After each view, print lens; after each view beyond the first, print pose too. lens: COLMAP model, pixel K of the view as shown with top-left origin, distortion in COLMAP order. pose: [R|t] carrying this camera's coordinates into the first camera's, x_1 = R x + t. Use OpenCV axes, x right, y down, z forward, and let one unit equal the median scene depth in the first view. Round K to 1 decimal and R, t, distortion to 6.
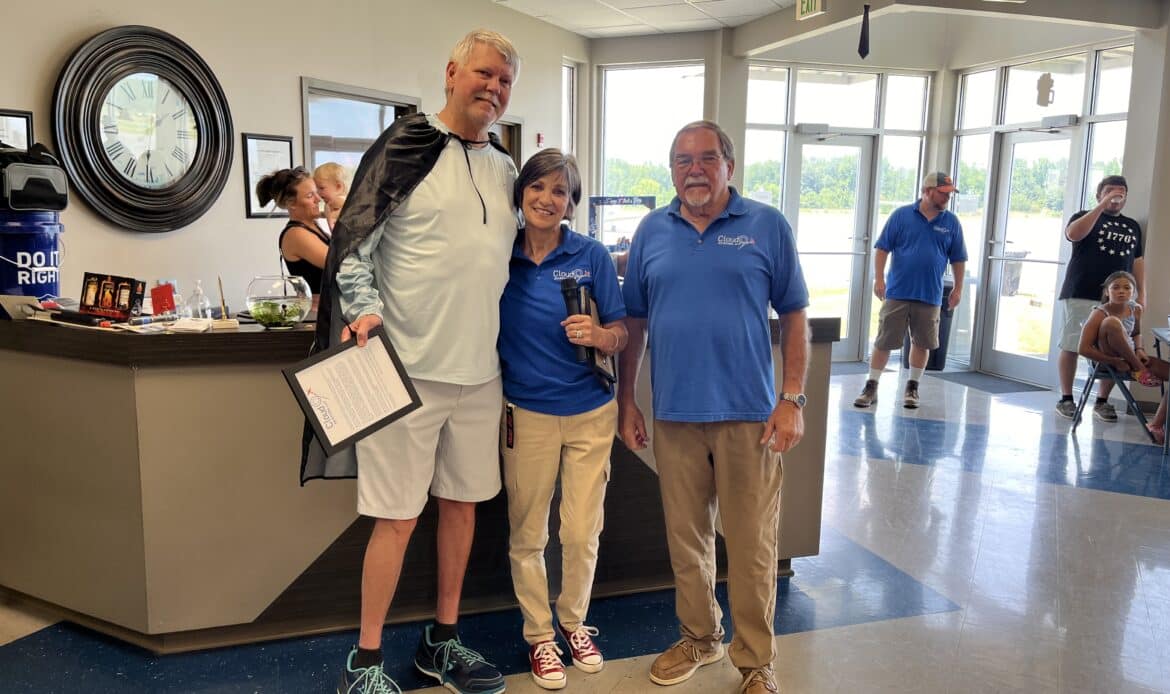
lens RADIAL K [[893.4, 0, 586.5], [0, 893.4, 343.8], [0, 0, 1]] dist [0.053122, -0.058017]
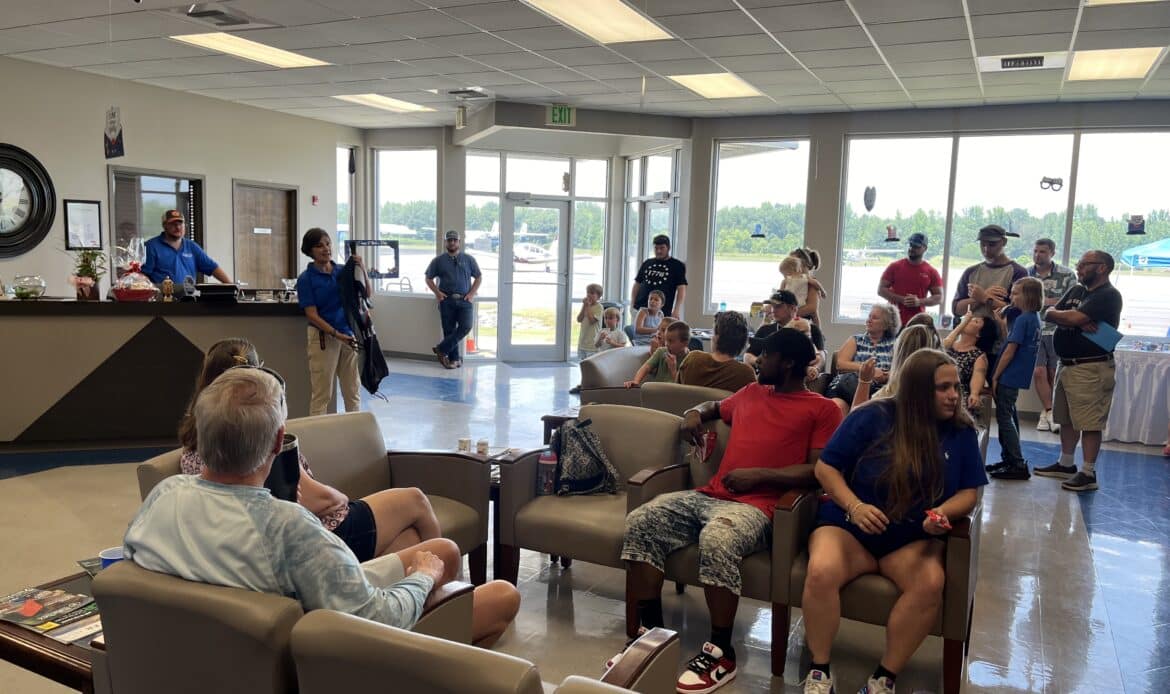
lens RADIAL K [[889.3, 0, 585.0], [0, 889.3, 347.0], [0, 0, 1]] dist [0.065372, -0.071464]
pose [[0.999655, 0.010942, 0.023876, 0.336106], [-0.009917, 0.999041, -0.042638, 0.062239], [-0.024320, 0.042386, 0.998805, -0.420099]]
